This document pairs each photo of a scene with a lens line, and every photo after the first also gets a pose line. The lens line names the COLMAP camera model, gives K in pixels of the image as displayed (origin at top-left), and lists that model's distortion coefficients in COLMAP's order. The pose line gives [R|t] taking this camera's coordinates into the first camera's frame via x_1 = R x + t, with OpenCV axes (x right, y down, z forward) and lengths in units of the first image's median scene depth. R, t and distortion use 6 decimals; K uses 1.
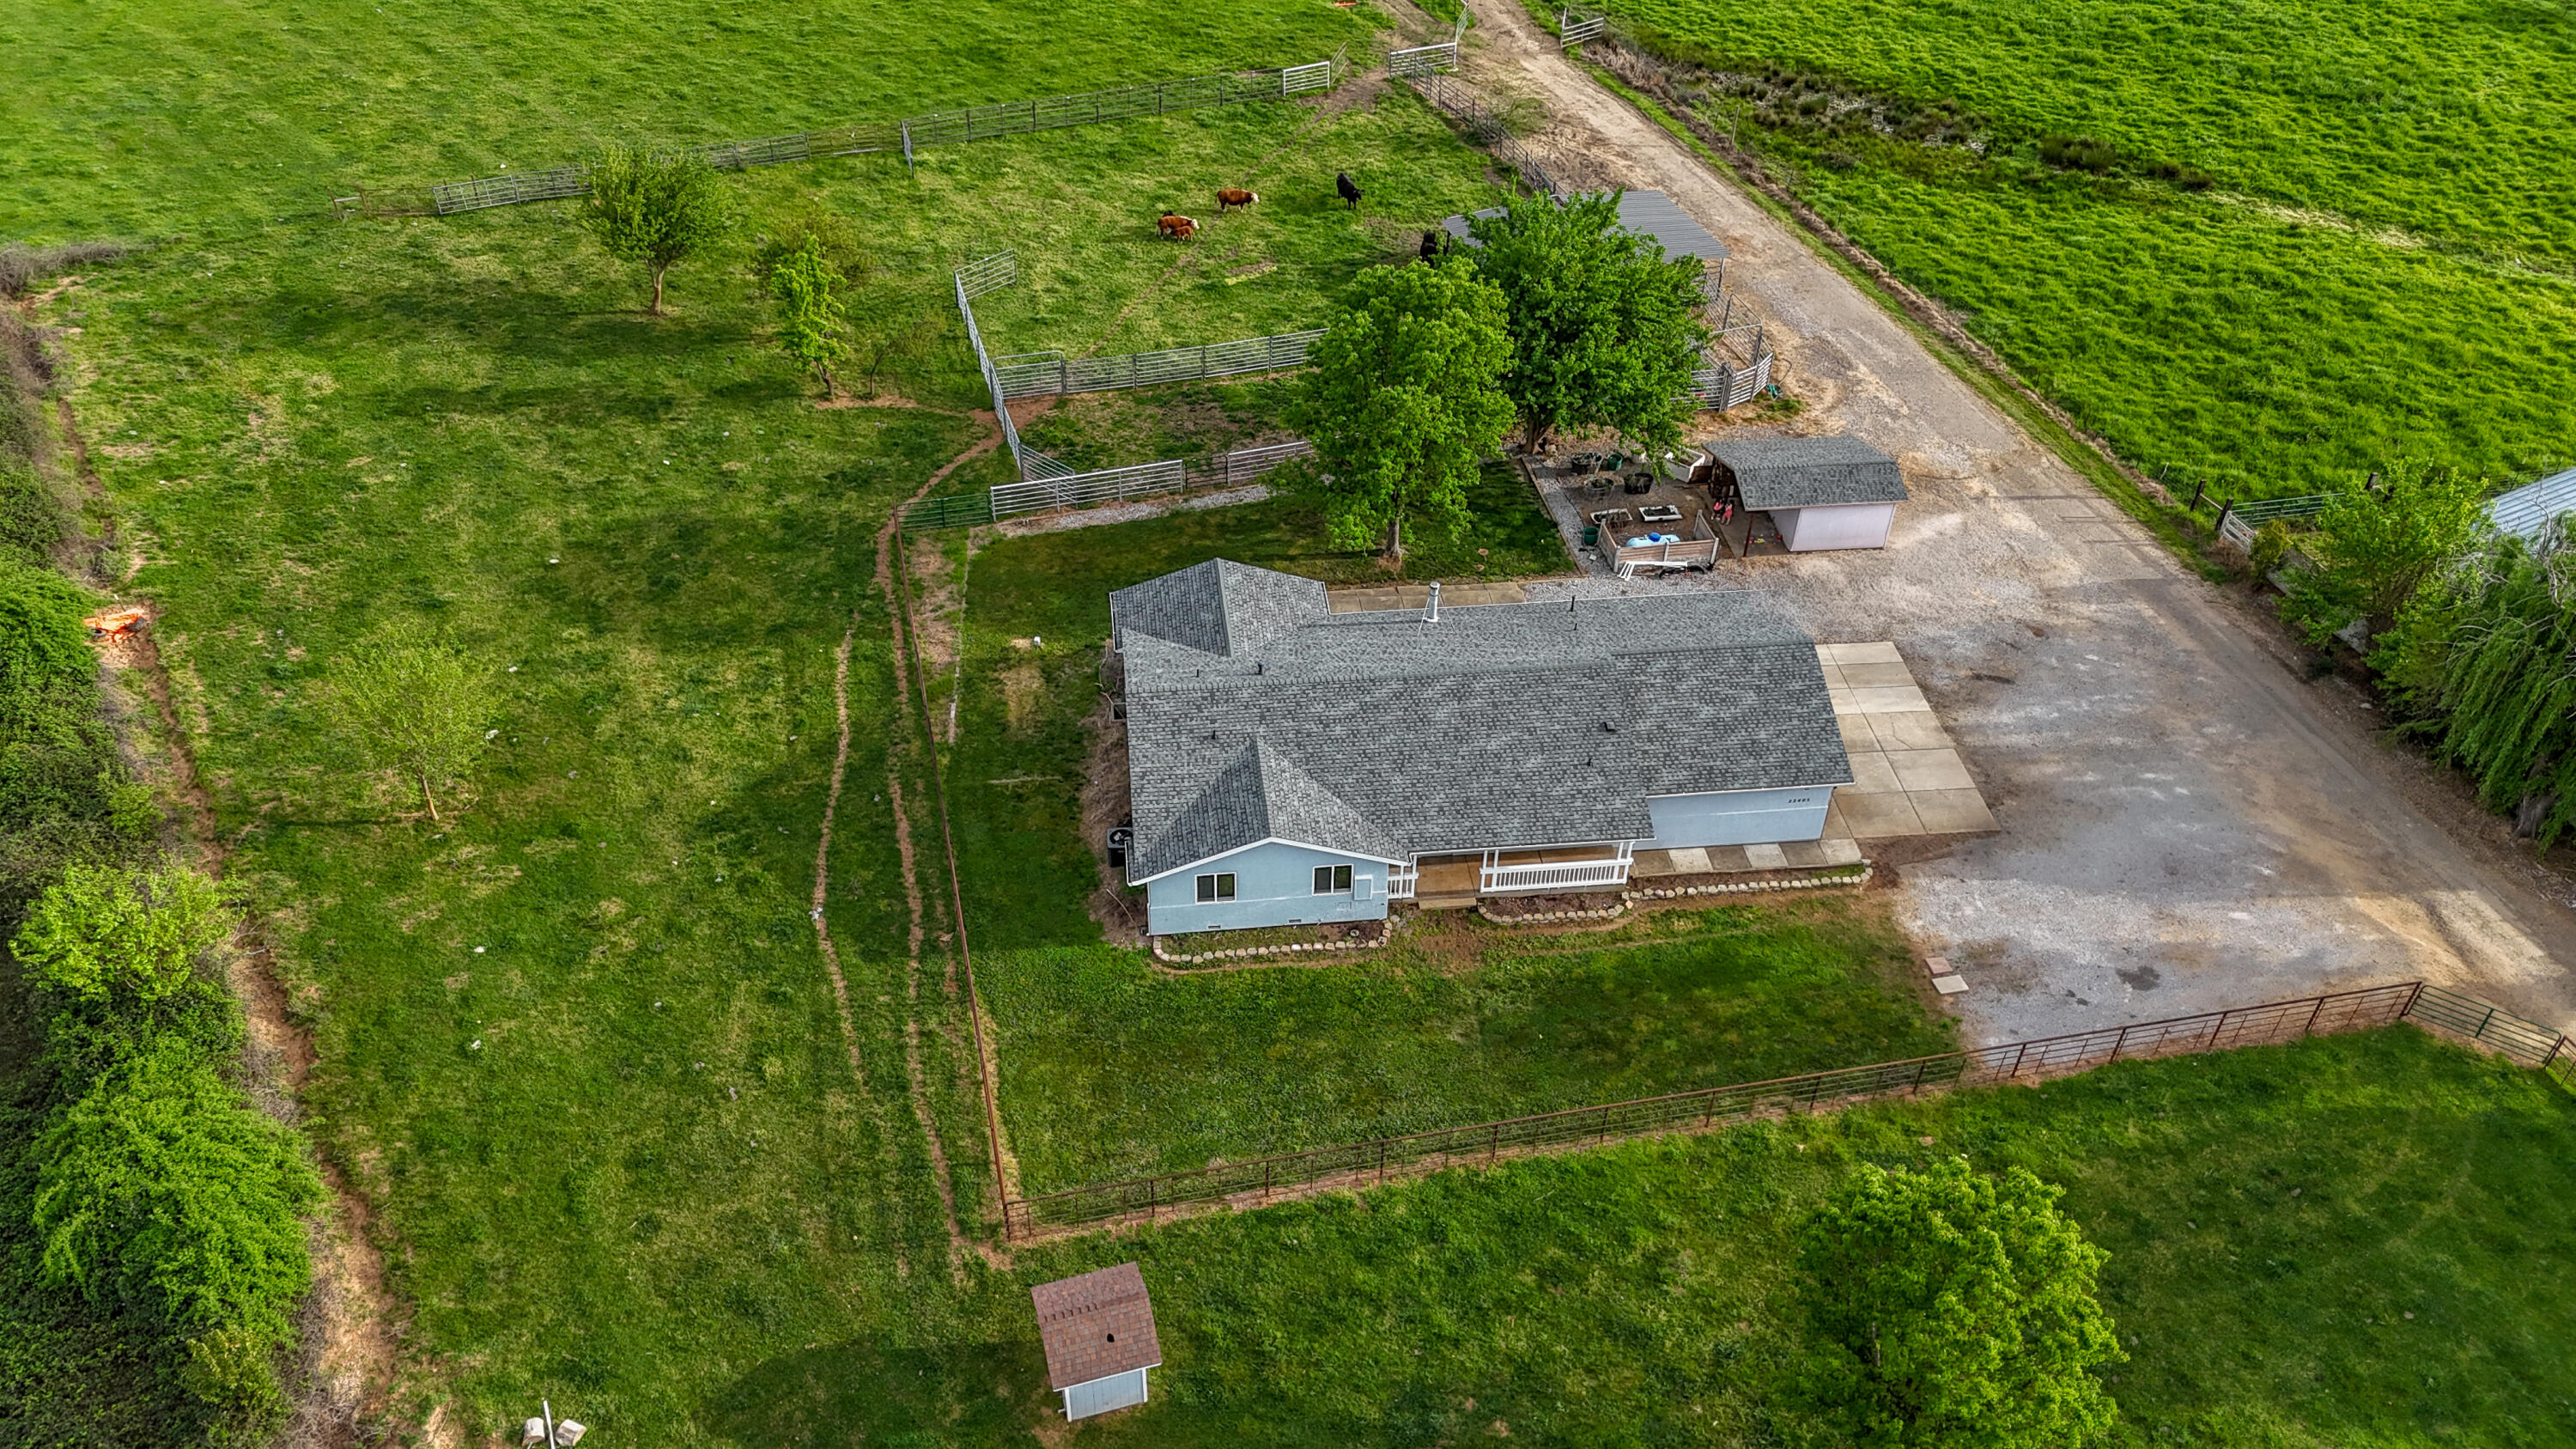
lens RADIAL K [[1909.2, 0, 1299.4], [0, 1909.2, 724.6], [0, 0, 1]] dist [0.065027, -0.069057]
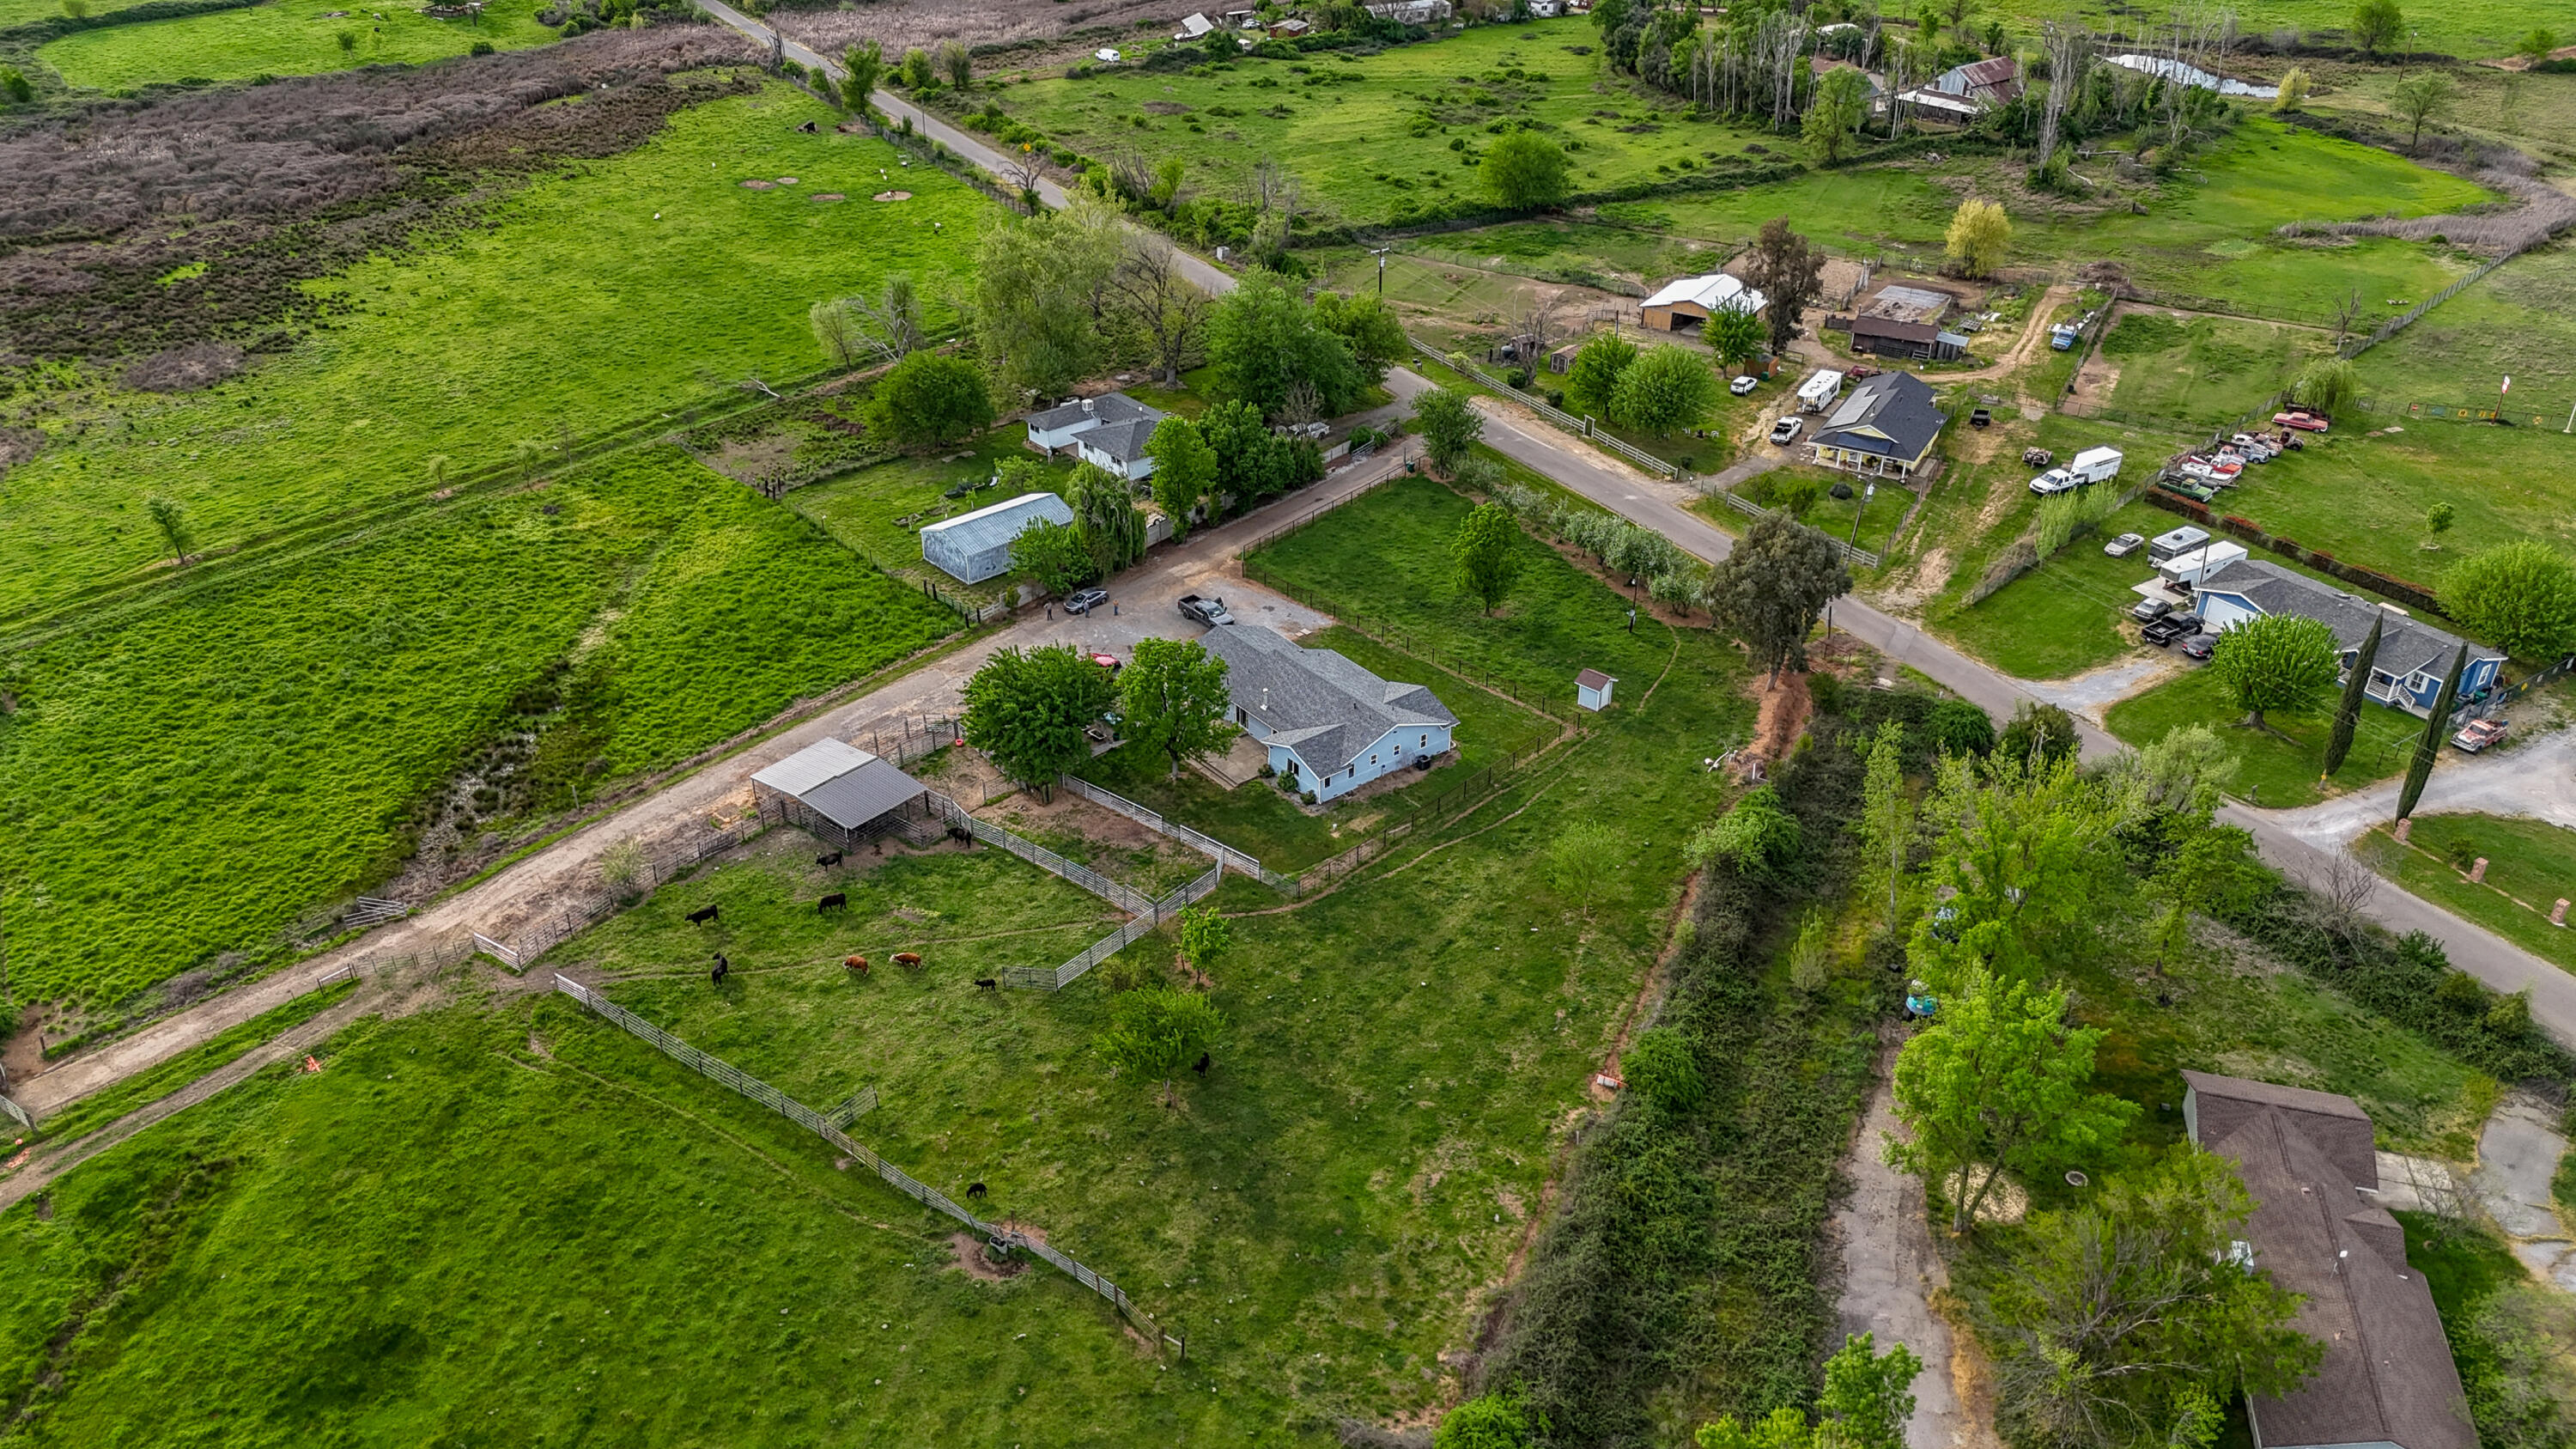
lens RADIAL K [[1909.2, 0, 1294.0], [0, 1909.2, 716.3], [0, 0, 1]] dist [0.065027, -0.069057]
pose [[-0.529563, -0.443555, 0.723064, -1.852049], [0.528072, 0.494703, 0.690224, -1.850122], [-0.663854, 0.747347, -0.027748, 1.171916]]
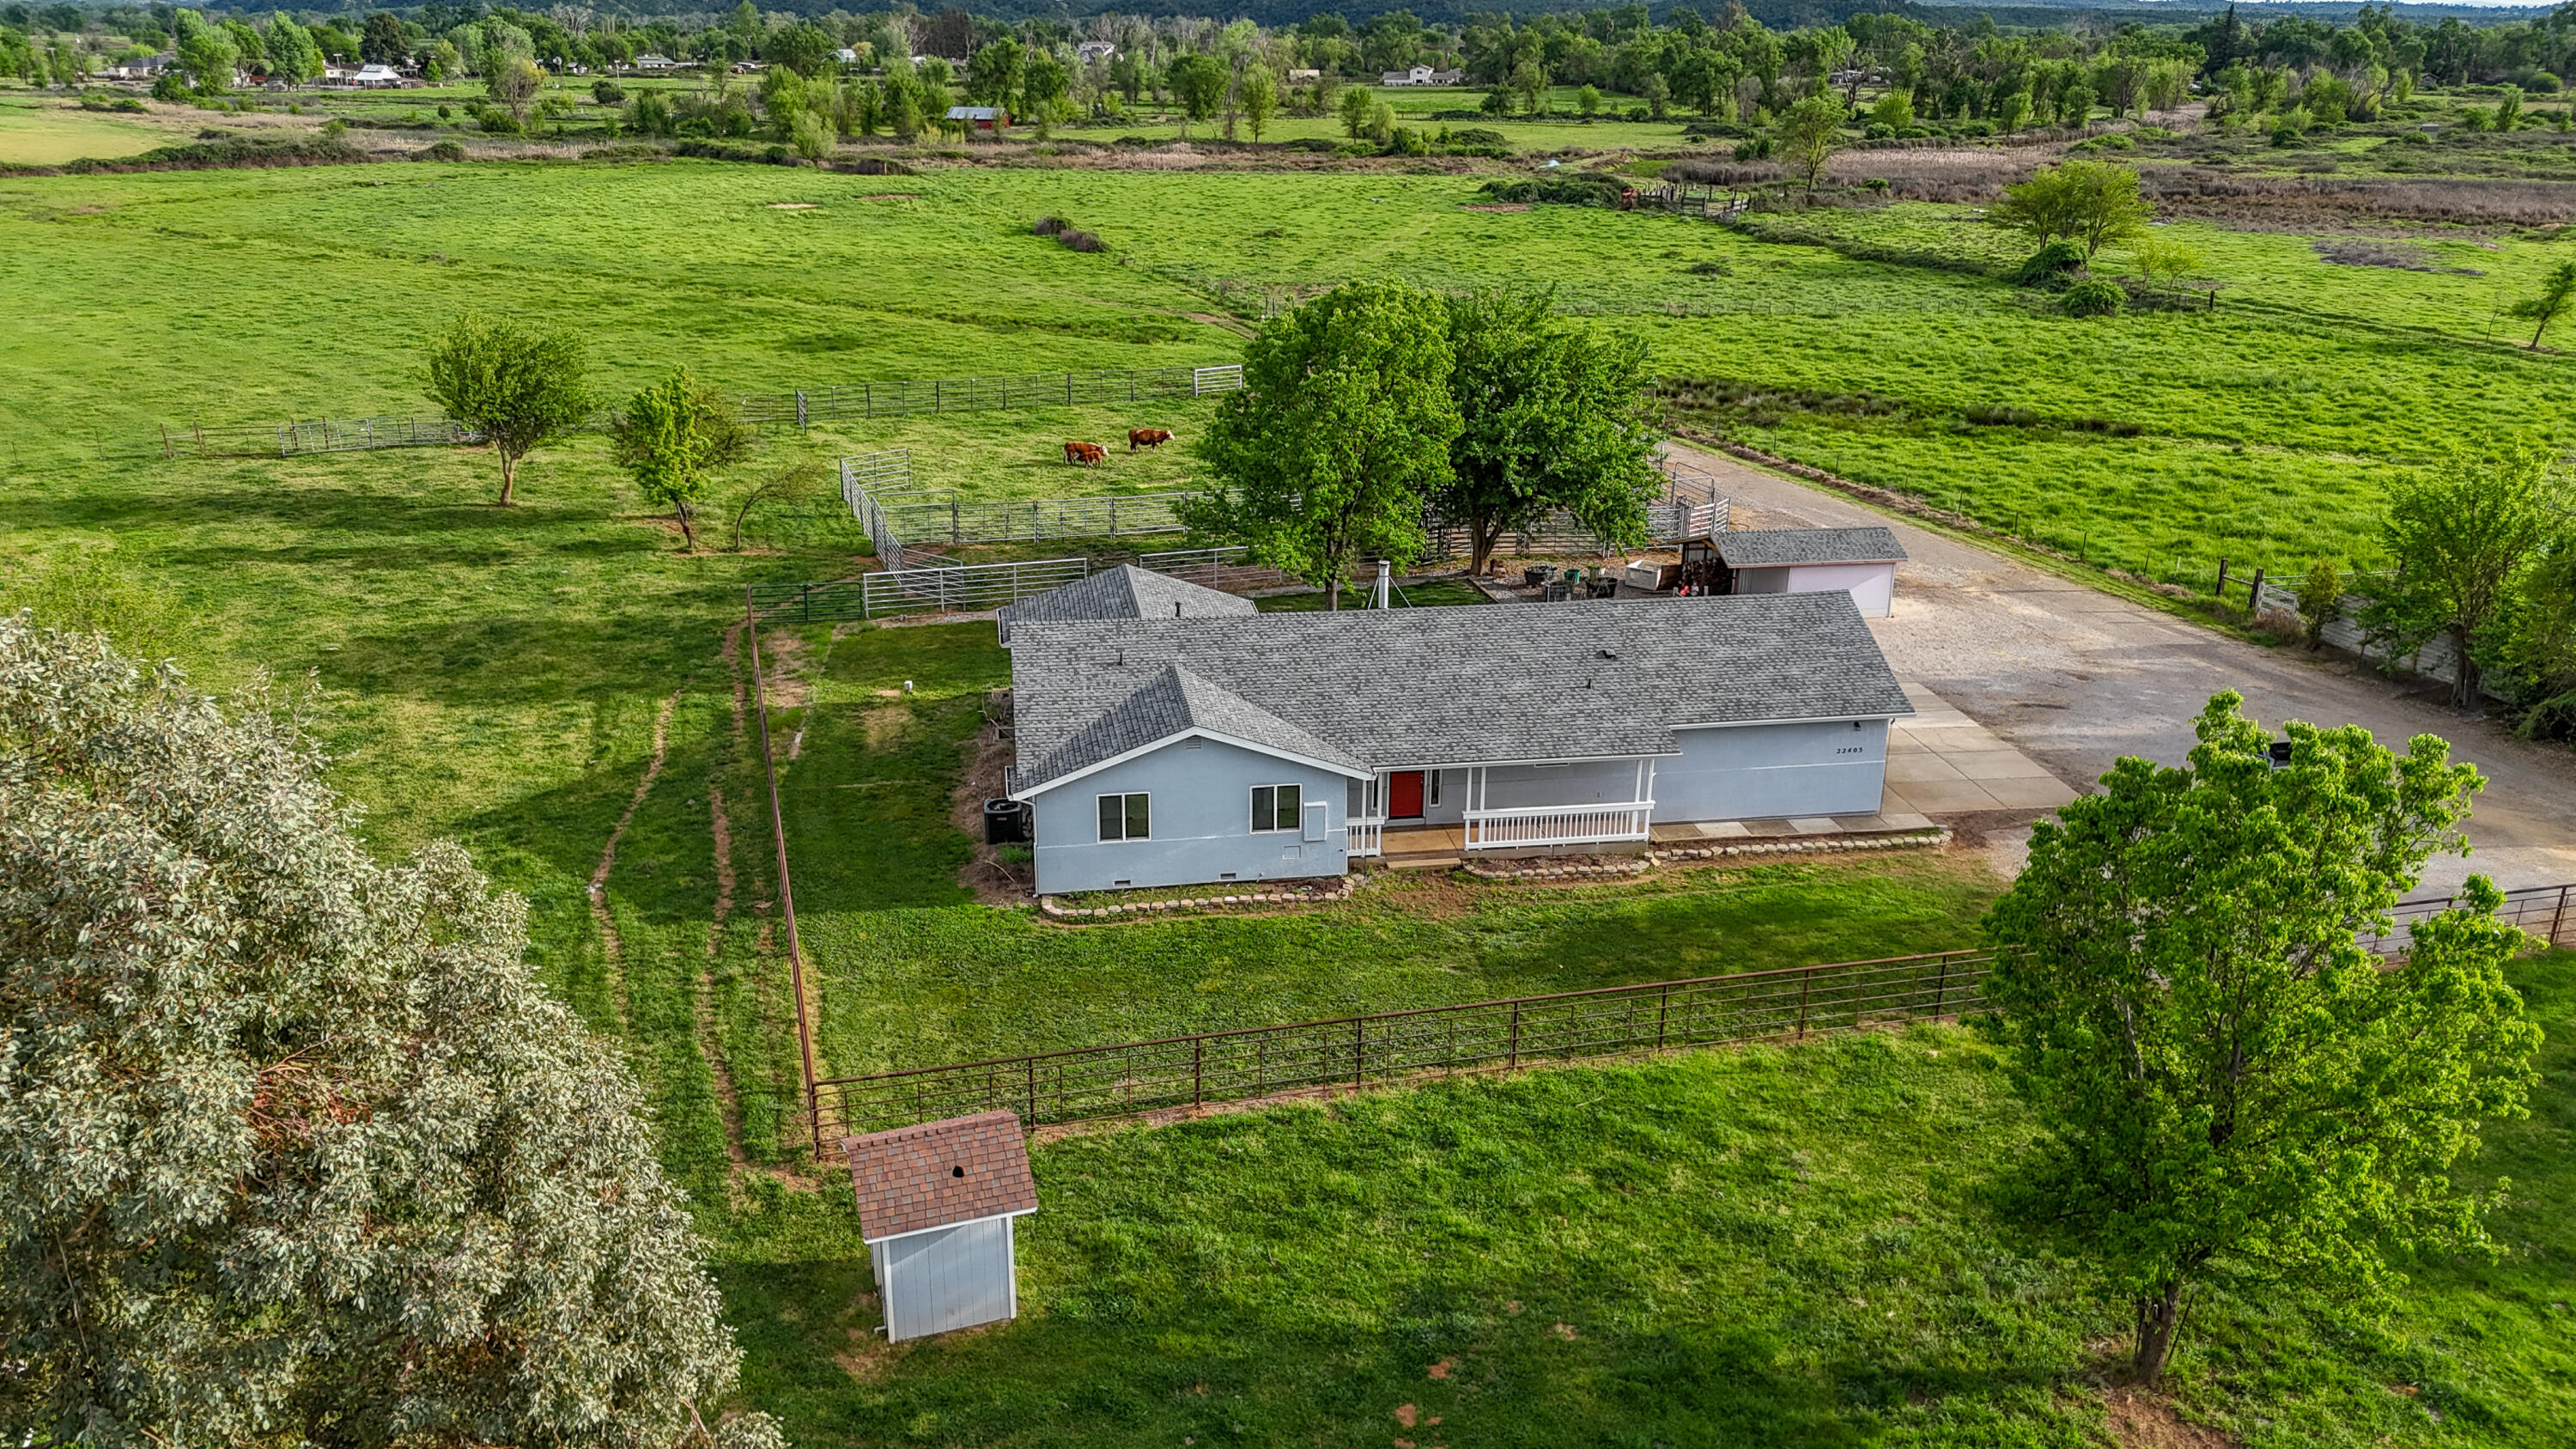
lens RADIAL K [[1909.2, 0, 1300.2], [0, 1909.2, 714.3], [0, 0, 1]] dist [0.065027, -0.069057]
pose [[0.998675, -0.020541, 0.047191, -0.008005], [0.035337, 0.940296, -0.338519, 0.300567], [-0.037420, 0.339738, 0.939776, 0.253988]]
